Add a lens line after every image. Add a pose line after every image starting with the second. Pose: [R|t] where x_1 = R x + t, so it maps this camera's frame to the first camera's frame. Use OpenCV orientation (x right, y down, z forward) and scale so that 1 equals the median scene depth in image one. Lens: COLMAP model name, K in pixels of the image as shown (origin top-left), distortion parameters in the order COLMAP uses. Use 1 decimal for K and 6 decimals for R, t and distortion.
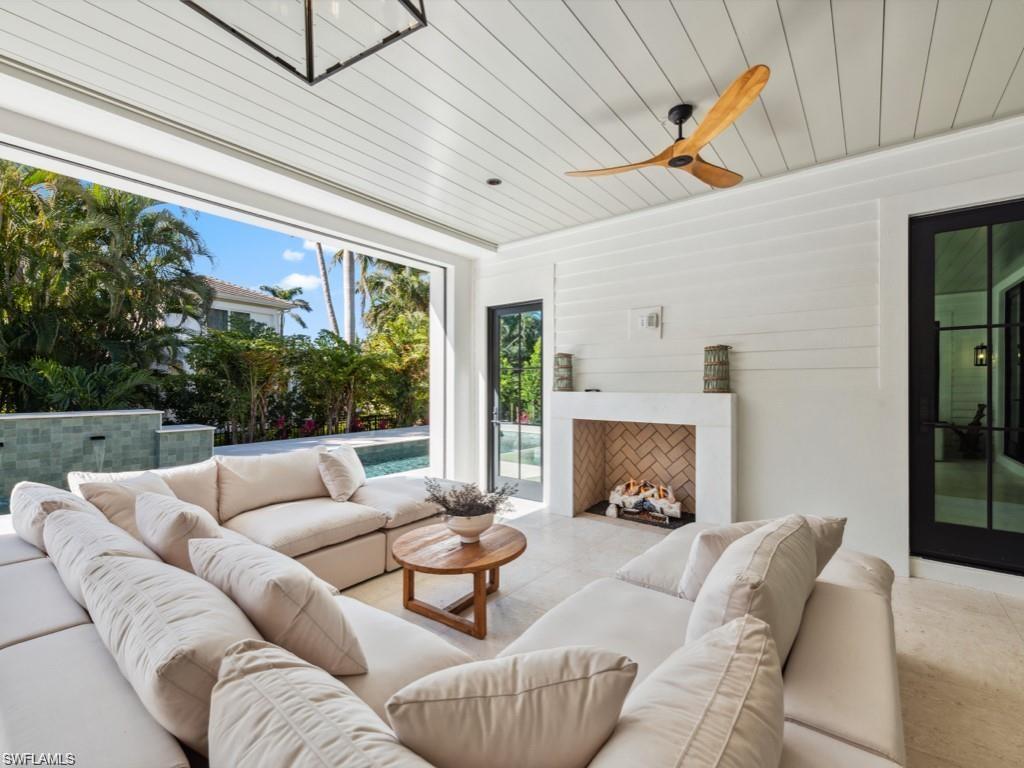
lens RADIAL K [[453.1, 0, 514.4], [0, 453.1, 387.6], [0, 0, 1]] dist [0.007694, 0.000301]
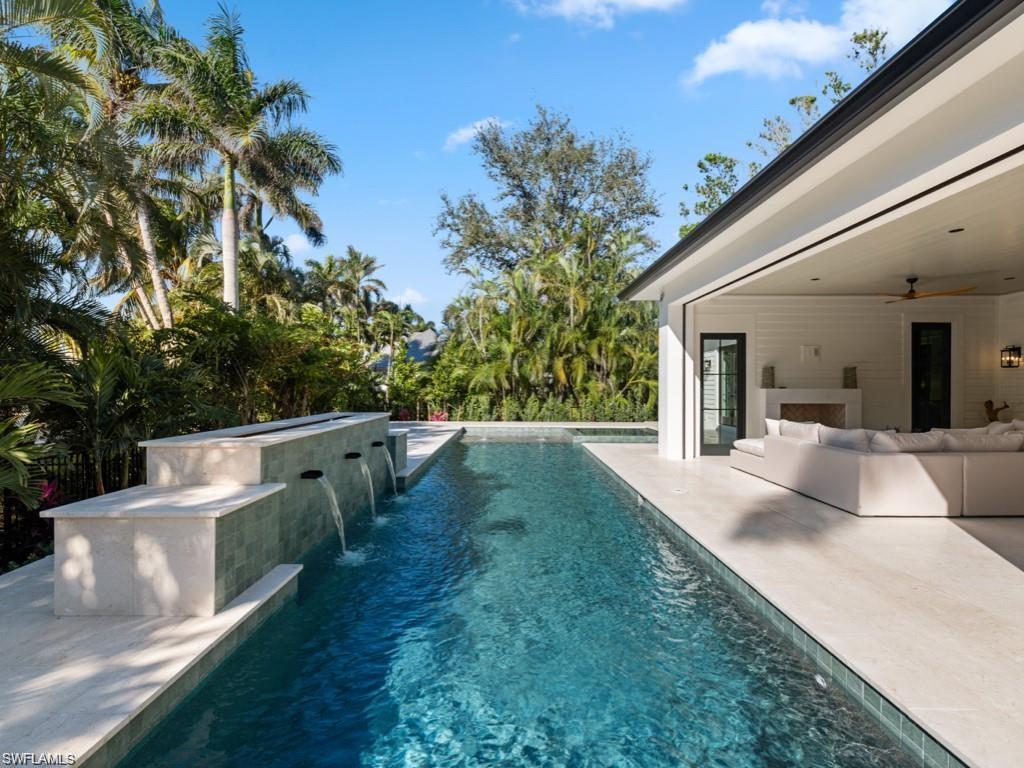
lens RADIAL K [[457.1, 0, 509.3], [0, 457.1, 383.3], [0, 0, 1]] dist [0.004492, -0.000472]
pose [[0.790653, 0.000690, 0.612264, -1.922099], [-0.000640, 1.000000, -0.000300, -0.010529], [-0.612264, -0.000155, 0.790653, 0.223350]]
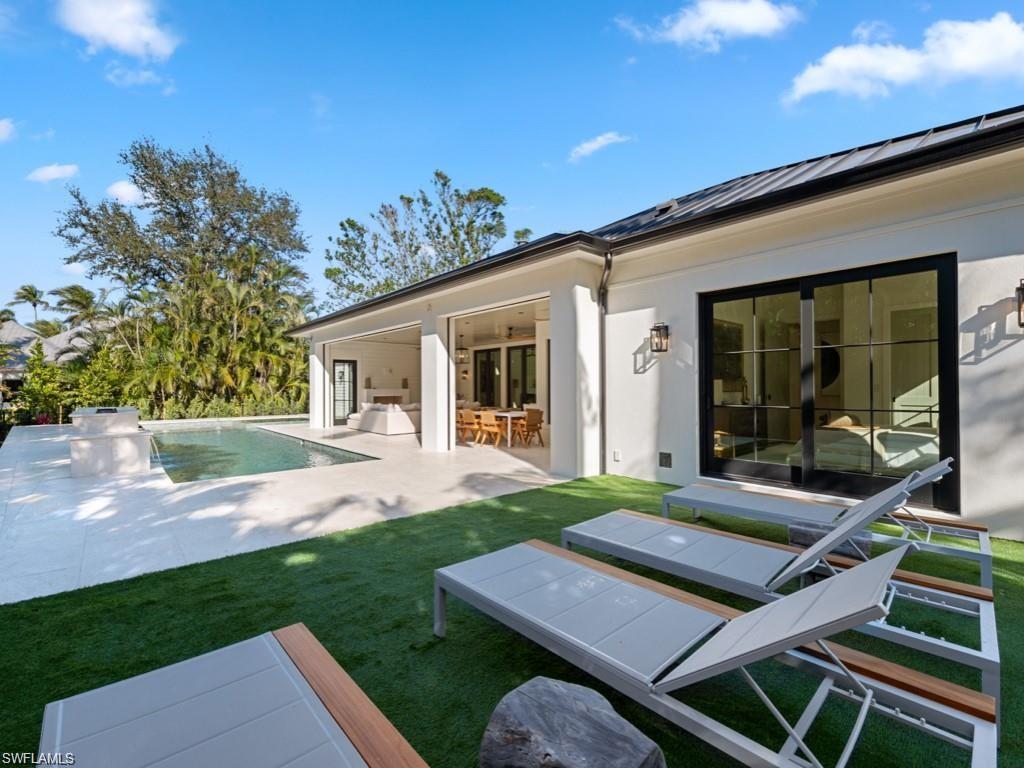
lens RADIAL K [[453.1, 0, 515.4], [0, 453.1, 381.1], [0, 0, 1]] dist [0.007694, 0.000301]
pose [[0.166333, 0.005965, 0.986052, -3.404476], [0.003909, 0.999970, -0.006708, -0.023956], [-0.986062, 0.004970, 0.166305, -0.762396]]
